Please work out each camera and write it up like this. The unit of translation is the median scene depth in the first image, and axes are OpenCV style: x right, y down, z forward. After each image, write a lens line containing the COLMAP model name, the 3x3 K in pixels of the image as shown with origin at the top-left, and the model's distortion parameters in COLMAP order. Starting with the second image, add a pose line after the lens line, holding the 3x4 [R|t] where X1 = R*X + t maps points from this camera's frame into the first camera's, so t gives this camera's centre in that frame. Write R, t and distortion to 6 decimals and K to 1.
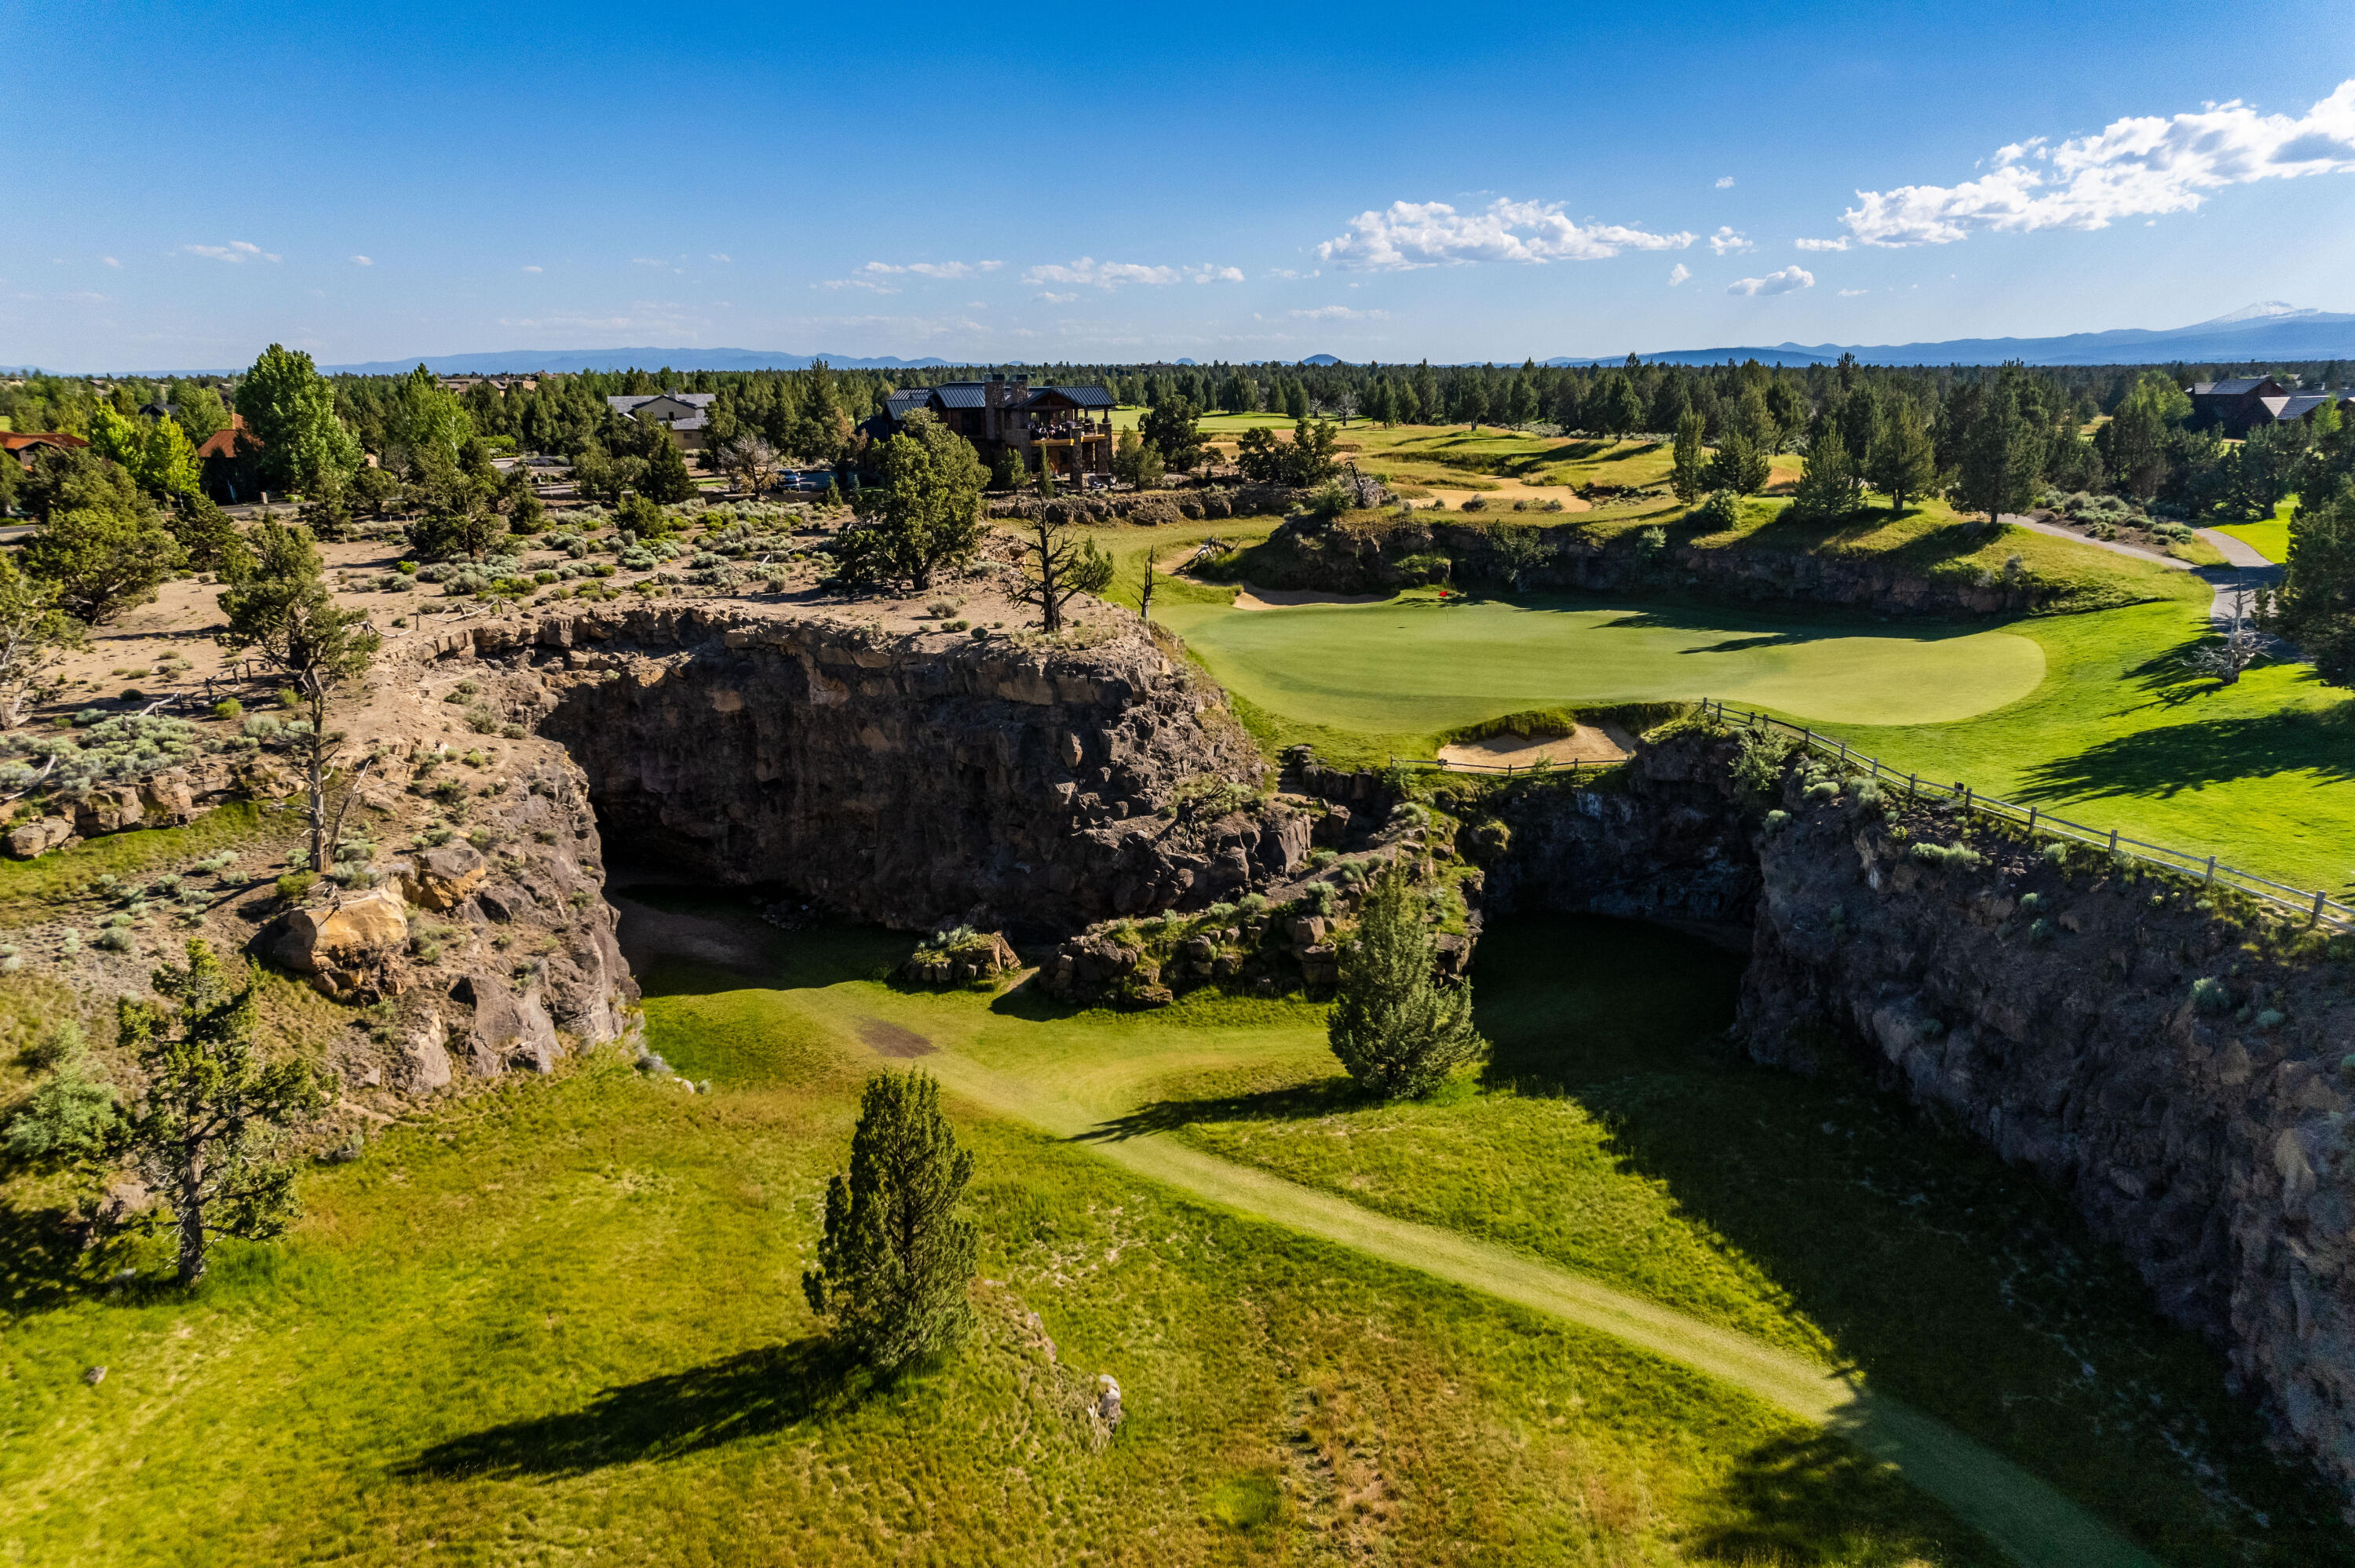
lens RADIAL K [[1477.8, 0, 1172.1], [0, 1477.8, 786.3], [0, 0, 1]] dist [-0.000721, 0.000900]
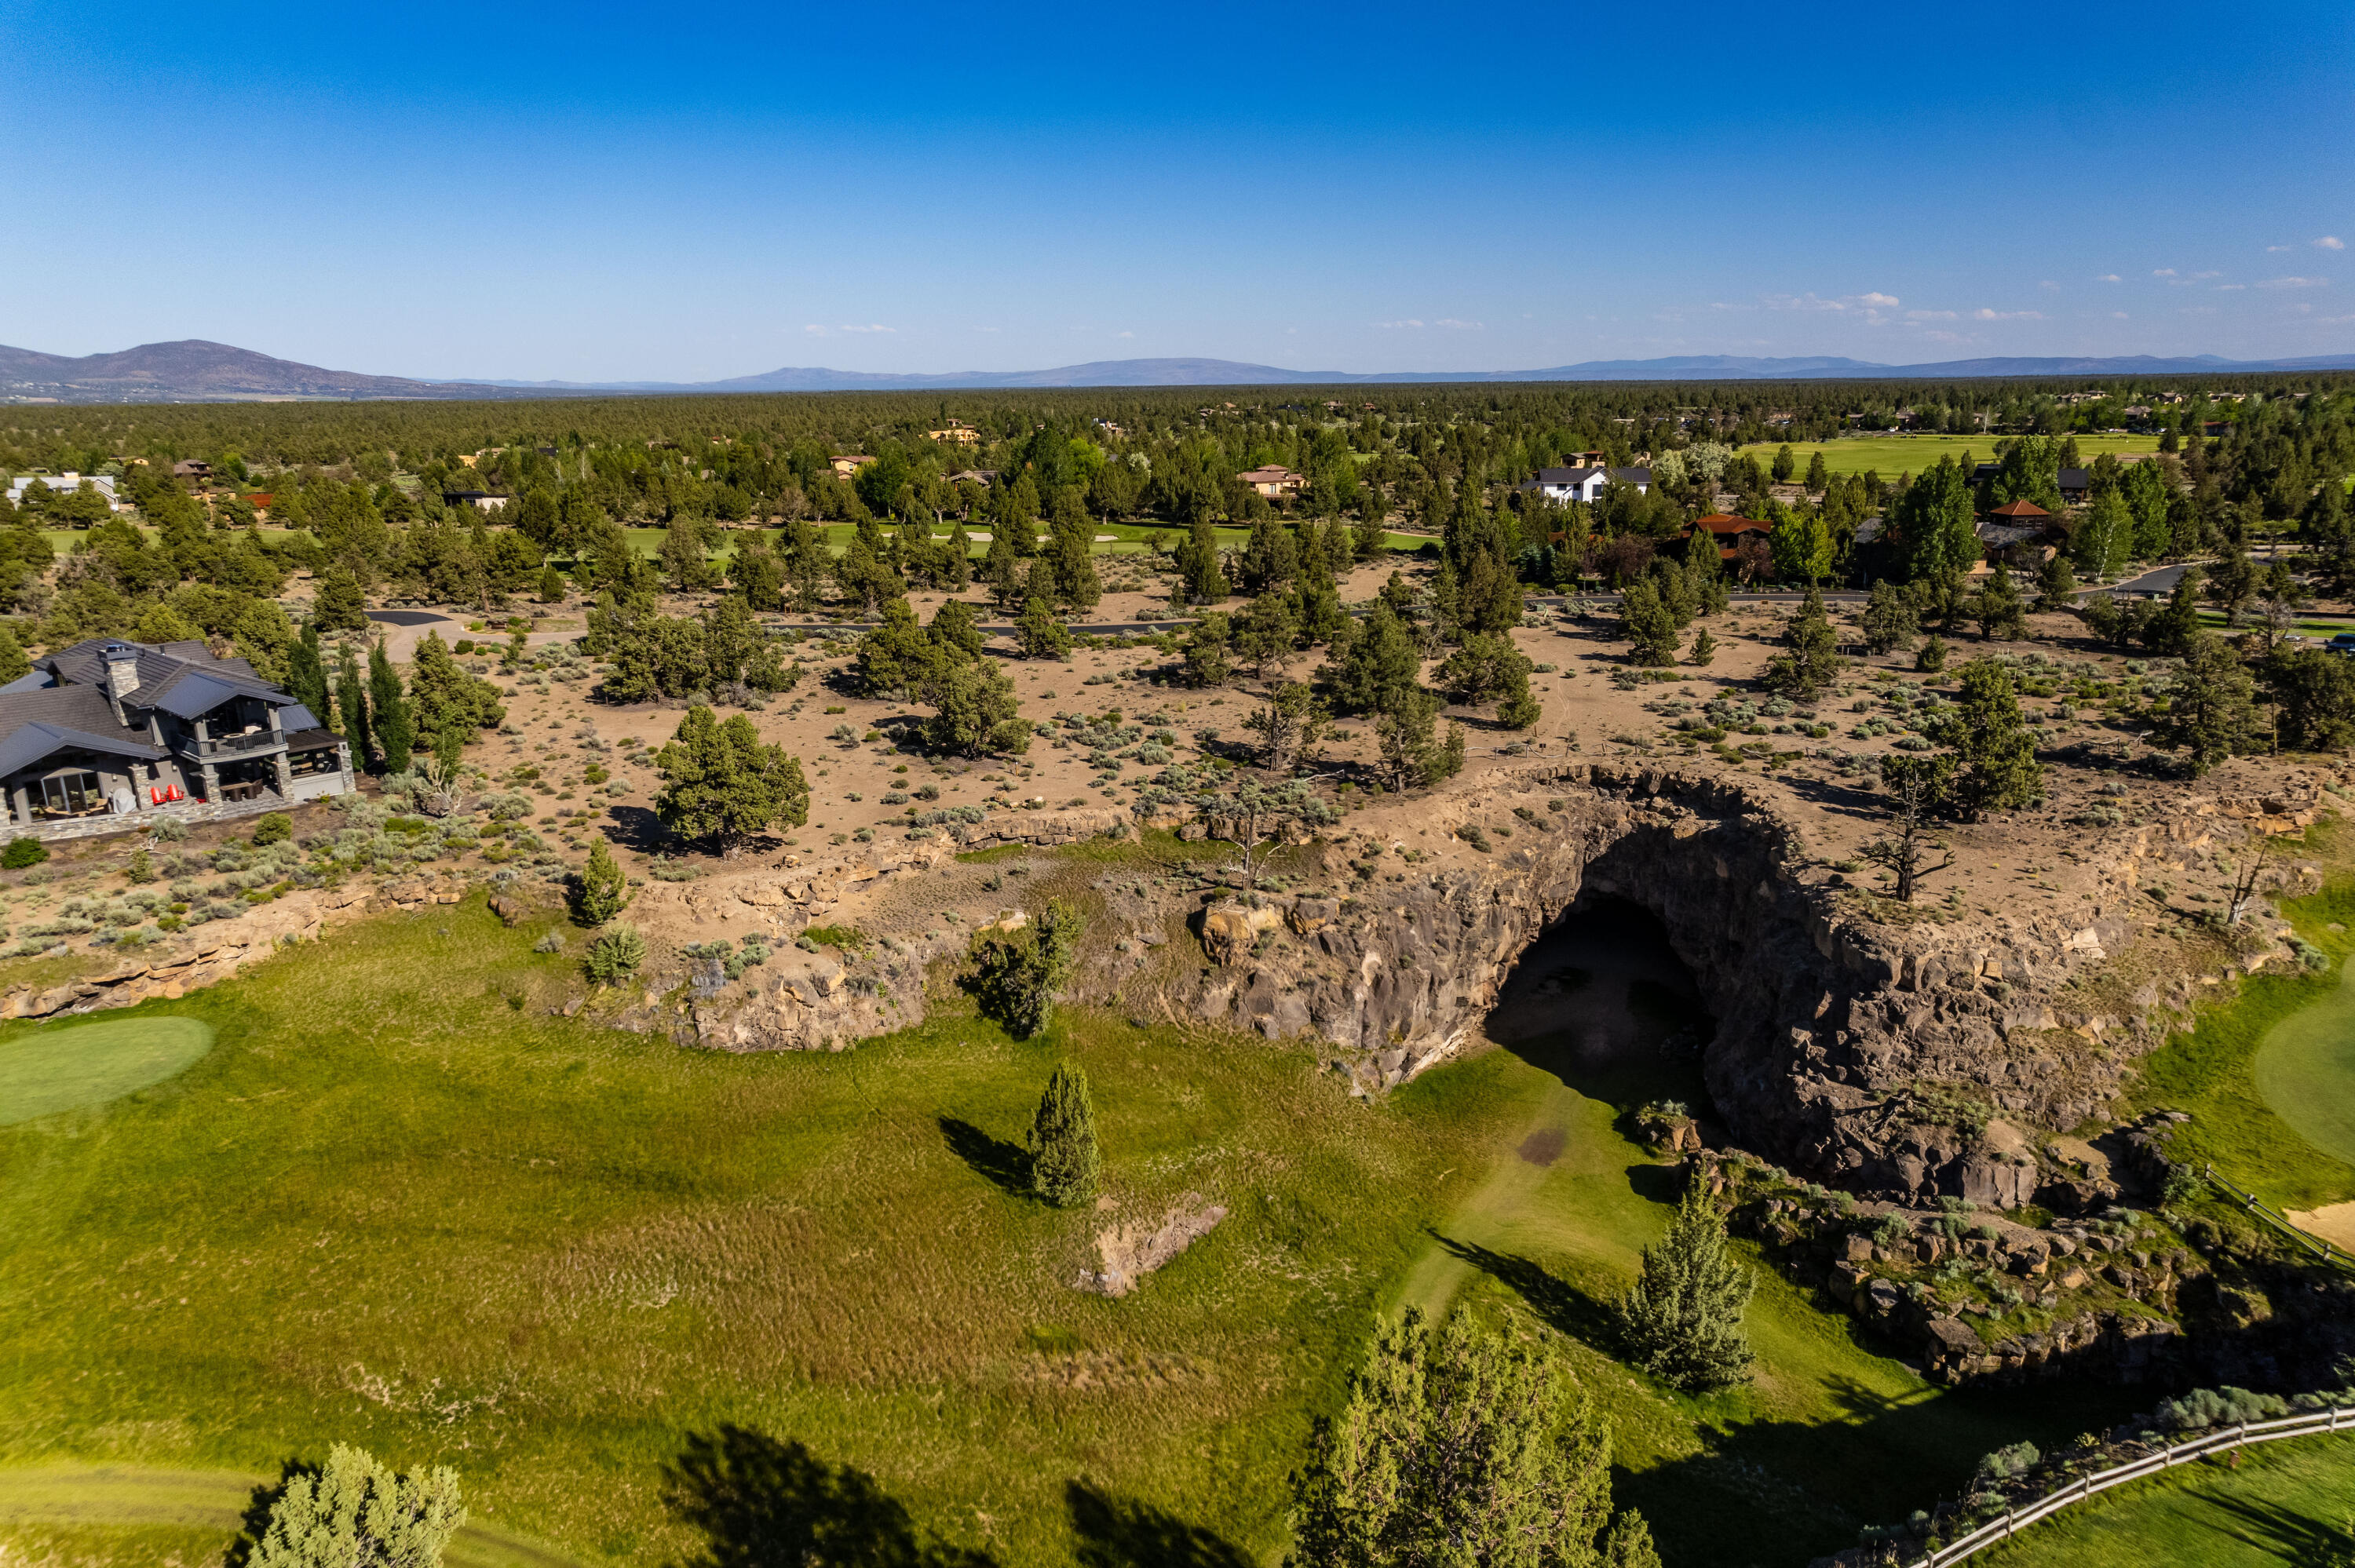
lens RADIAL K [[1477.8, 0, 1172.3], [0, 1477.8, 782.0], [0, 0, 1]] dist [-0.000721, 0.000900]
pose [[0.362414, 0.247100, -0.898665, 0.706570], [-0.249842, 0.954682, 0.161746, -0.240659], [0.897906, 0.165905, 0.407726, 0.089269]]
